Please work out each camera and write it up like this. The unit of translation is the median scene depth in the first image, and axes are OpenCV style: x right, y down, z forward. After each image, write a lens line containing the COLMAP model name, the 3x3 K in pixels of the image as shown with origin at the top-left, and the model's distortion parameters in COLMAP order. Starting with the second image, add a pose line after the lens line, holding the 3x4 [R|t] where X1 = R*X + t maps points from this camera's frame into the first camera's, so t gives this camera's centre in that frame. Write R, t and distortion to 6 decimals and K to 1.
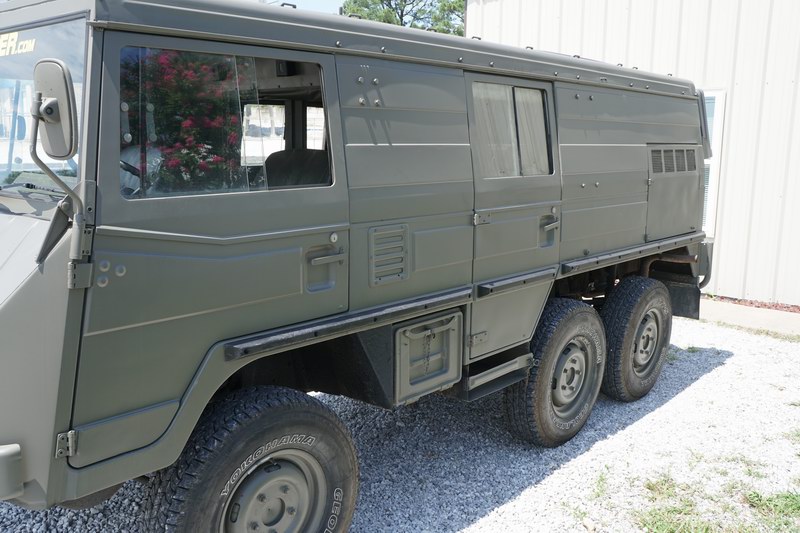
lens RADIAL K [[737.1, 0, 400.0], [0, 737.1, 266.5], [0, 0, 1]] dist [-0.090094, 0.083610]
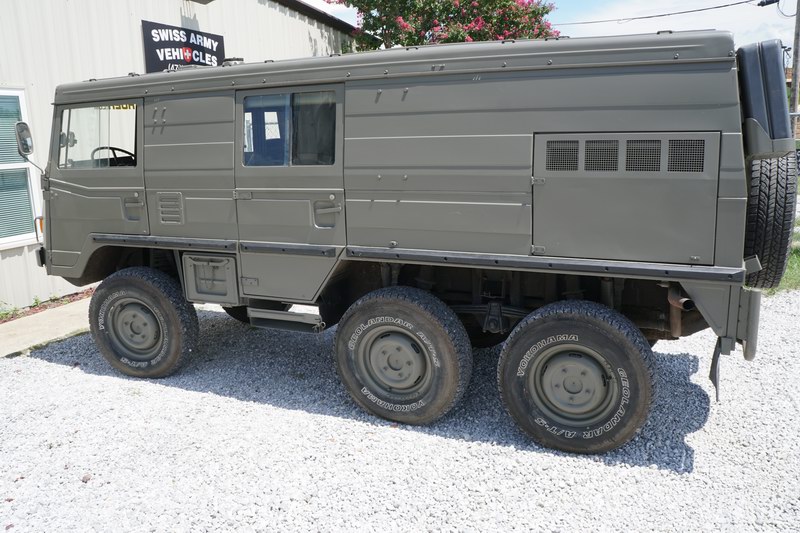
lens RADIAL K [[689.5, 0, 400.0], [0, 689.5, 266.5], [0, 0, 1]] dist [-0.101883, 0.007417]
pose [[0.303806, 0.201938, -0.931087, 1.279773], [-0.118368, 0.977708, 0.173427, -0.172763], [0.945352, 0.057523, 0.320936, 0.784904]]
